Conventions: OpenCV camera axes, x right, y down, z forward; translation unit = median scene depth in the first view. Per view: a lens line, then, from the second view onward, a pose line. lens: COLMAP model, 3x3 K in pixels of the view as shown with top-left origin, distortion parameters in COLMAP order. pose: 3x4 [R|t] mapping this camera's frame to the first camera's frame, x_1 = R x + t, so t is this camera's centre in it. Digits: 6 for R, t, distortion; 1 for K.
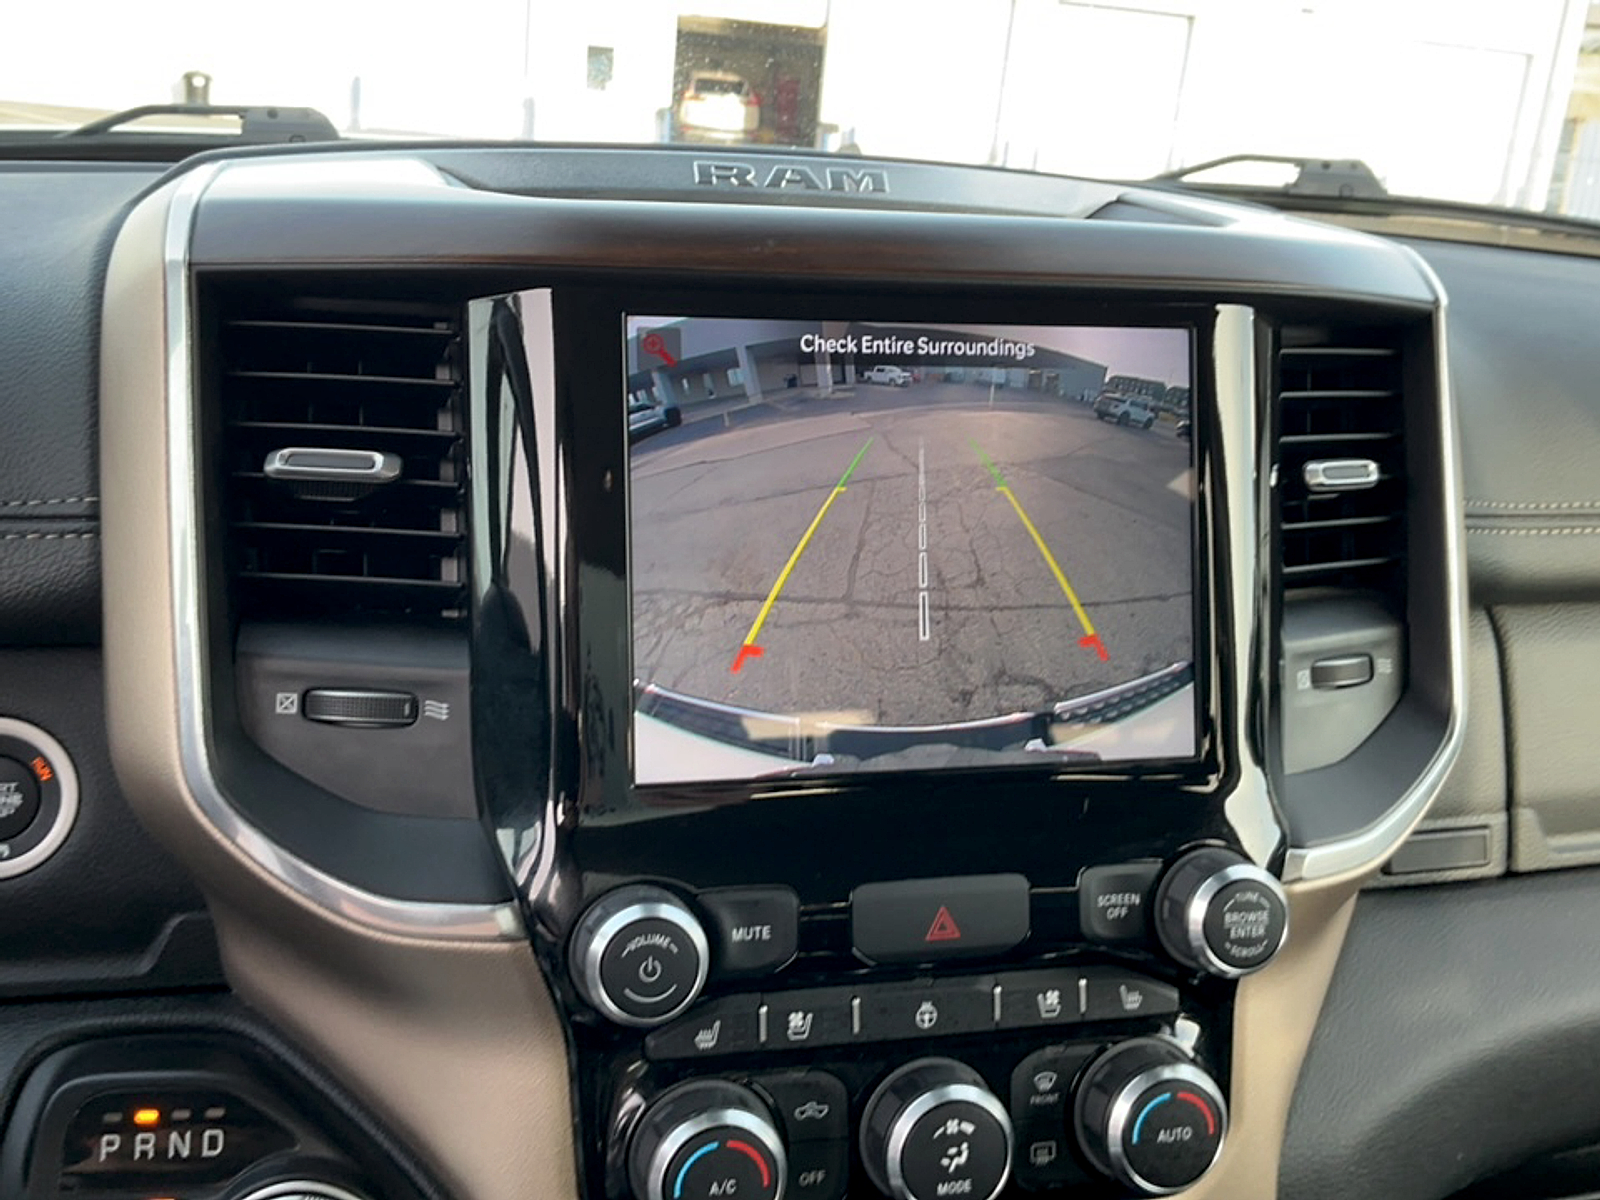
lens RADIAL K [[1696.7, 0, 799.4], [0, 1696.7, 592.2], [0, 0, 1]] dist [0.154227, -0.366925]
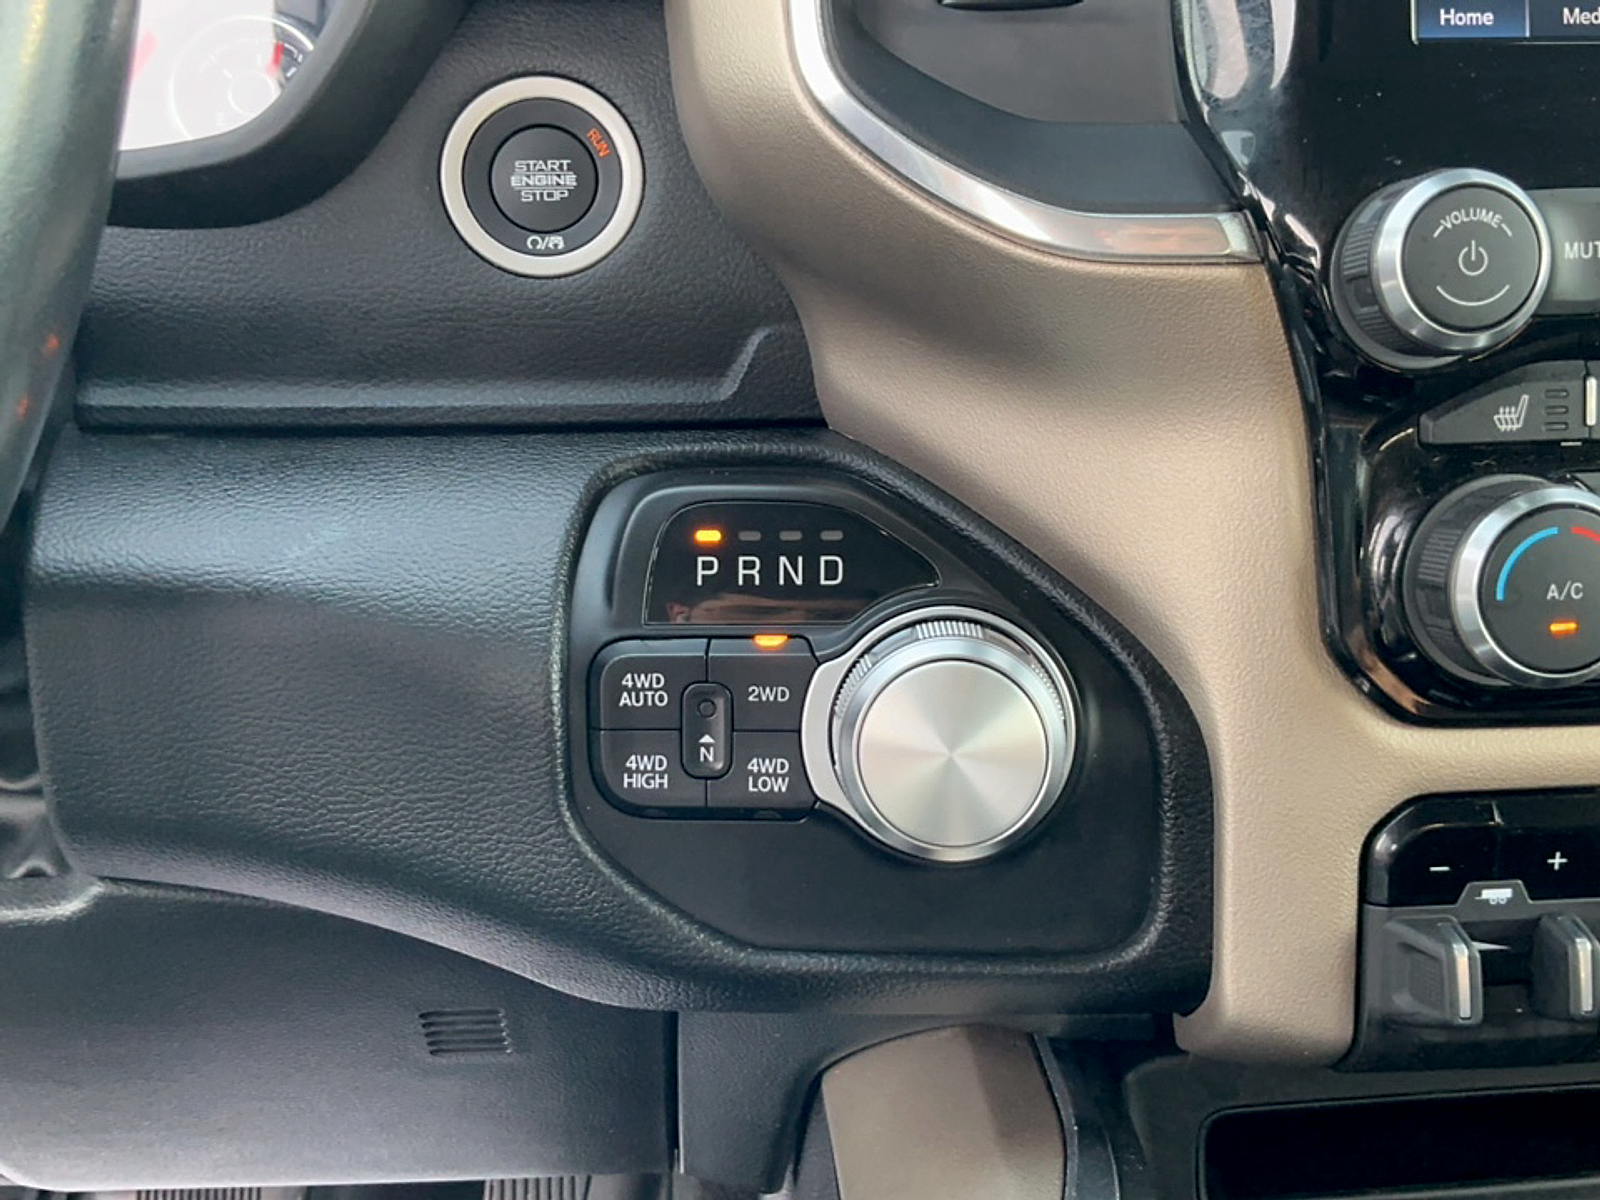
lens RADIAL K [[1696.7, 0, 799.4], [0, 1696.7, 592.2], [0, 0, 1]] dist [0.154227, -0.366925]
pose [[0.978491, -0.008856, -0.206099, -0.188210], [0.018806, 0.998747, 0.046369, 0.283259], [0.205430, -0.049247, 0.977432, 0.230776]]
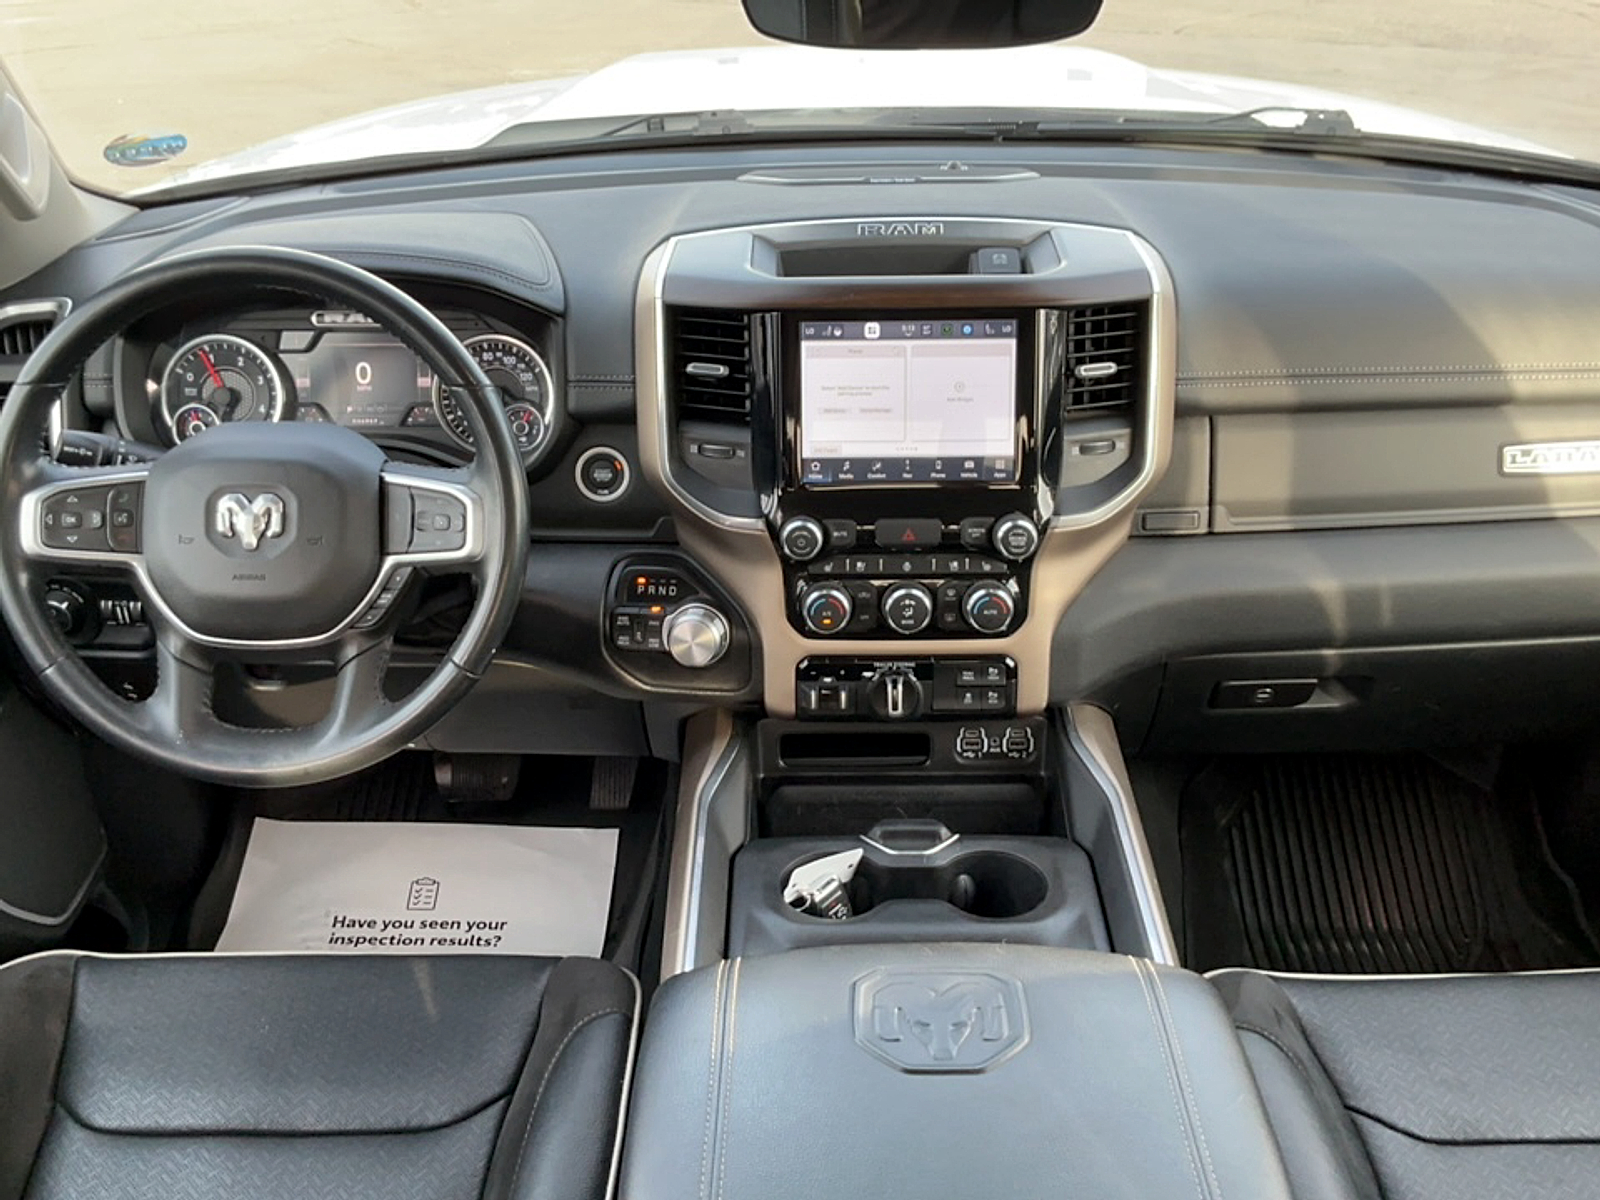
lens RADIAL K [[1696.7, 0, 799.4], [0, 1696.7, 592.2], [0, 0, 1]] dist [0.154227, -0.366925]
pose [[0.958854, 0.065983, -0.276124, 0.682747], [-0.009714, 0.979672, 0.200371, -0.274142], [0.283732, -0.189444, 0.940004, -1.706896]]
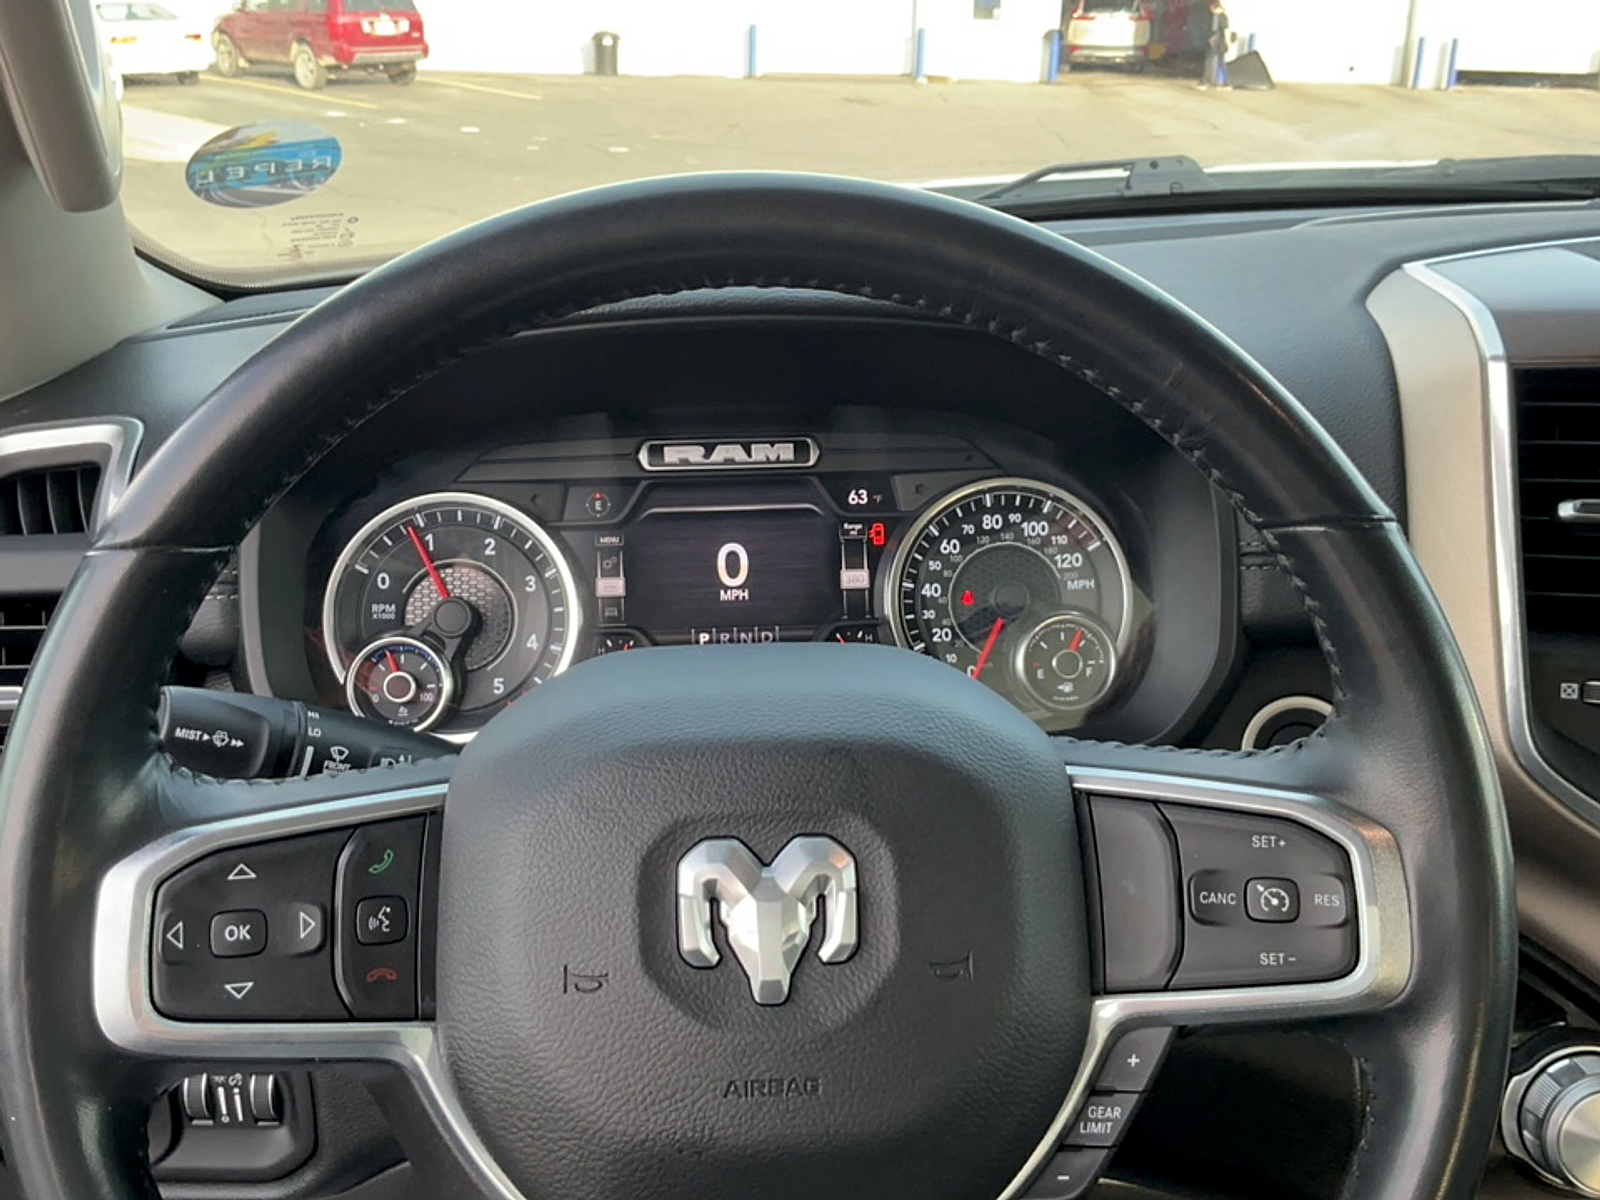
lens RADIAL K [[1696.7, 0, 799.4], [0, 1696.7, 592.2], [0, 0, 1]] dist [0.154227, -0.366925]
pose [[0.976476, -0.002689, -0.215609, -0.568758], [0.011389, 0.999170, 0.039119, -0.067870], [0.215324, -0.040655, 0.975696, -0.410927]]
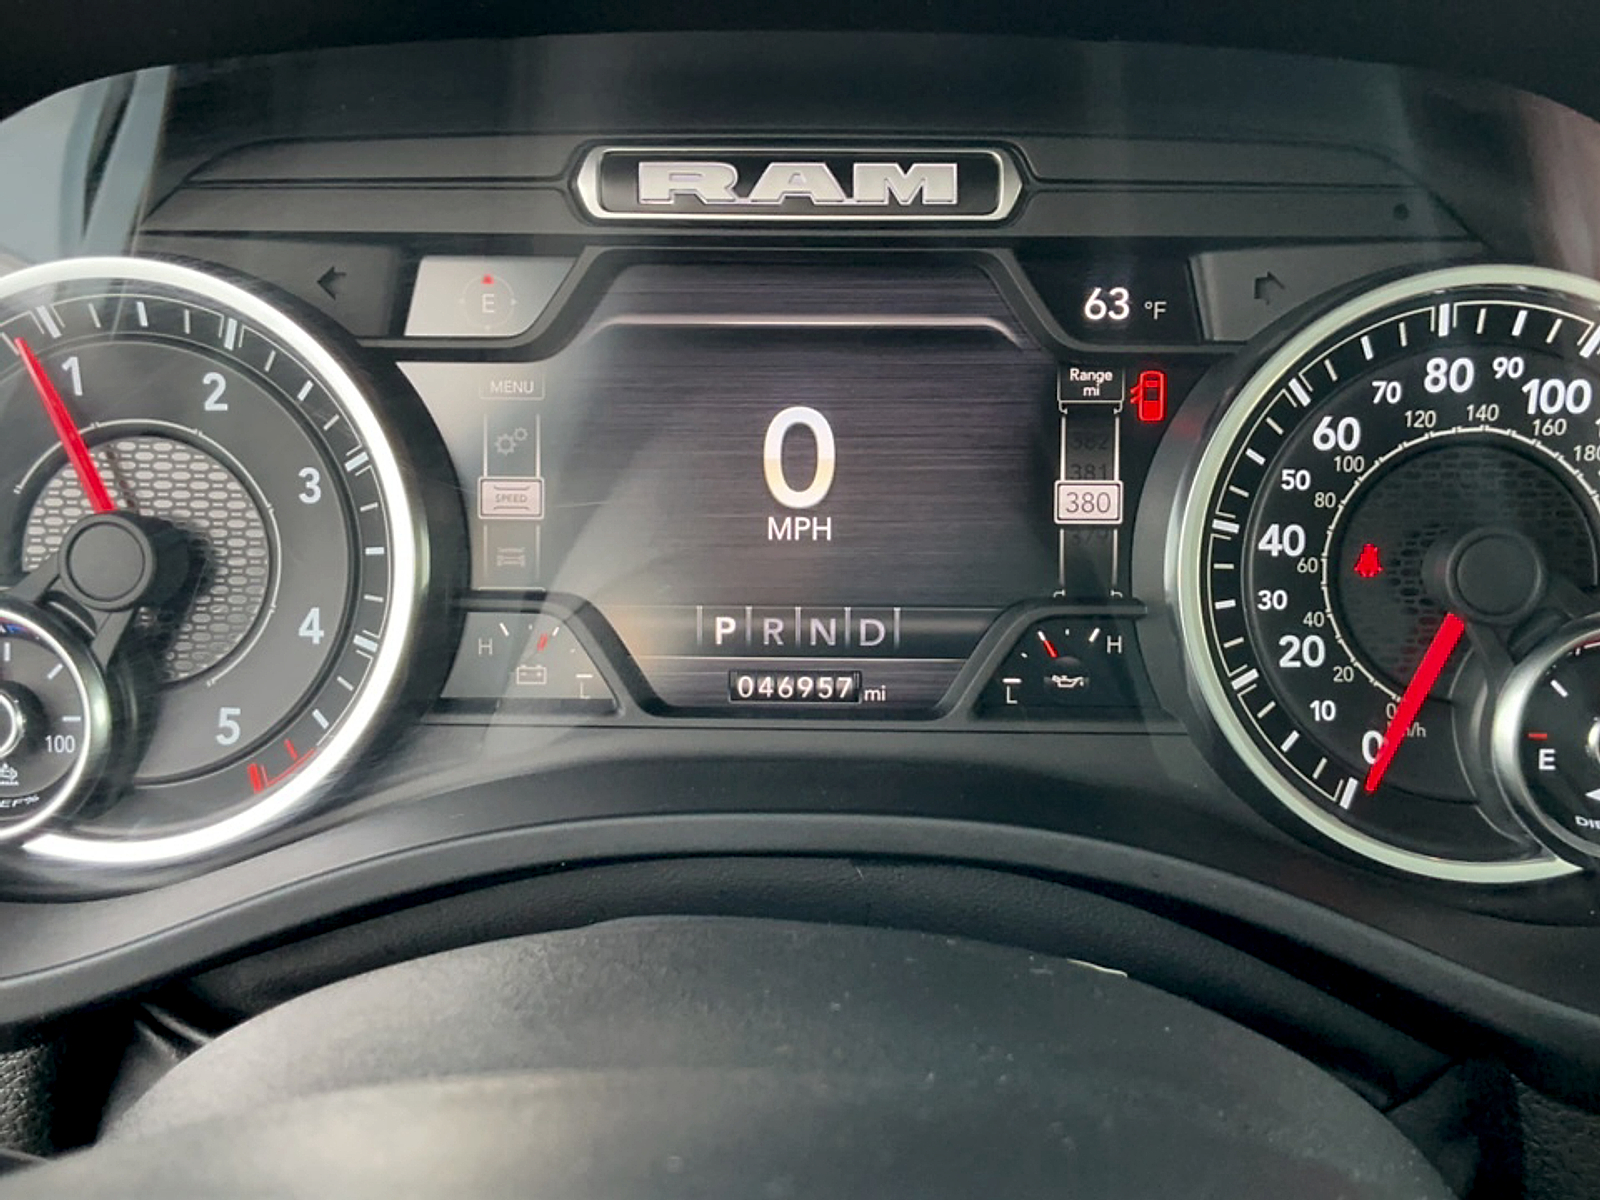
lens RADIAL K [[1696.7, 0, 799.4], [0, 1696.7, 592.2], [0, 0, 1]] dist [0.154227, -0.366925]
pose [[0.954166, 0.062901, -0.292592, -0.762148], [-0.024220, 0.990687, 0.133991, -0.069266], [0.298295, -0.120763, 0.946803, 0.440833]]
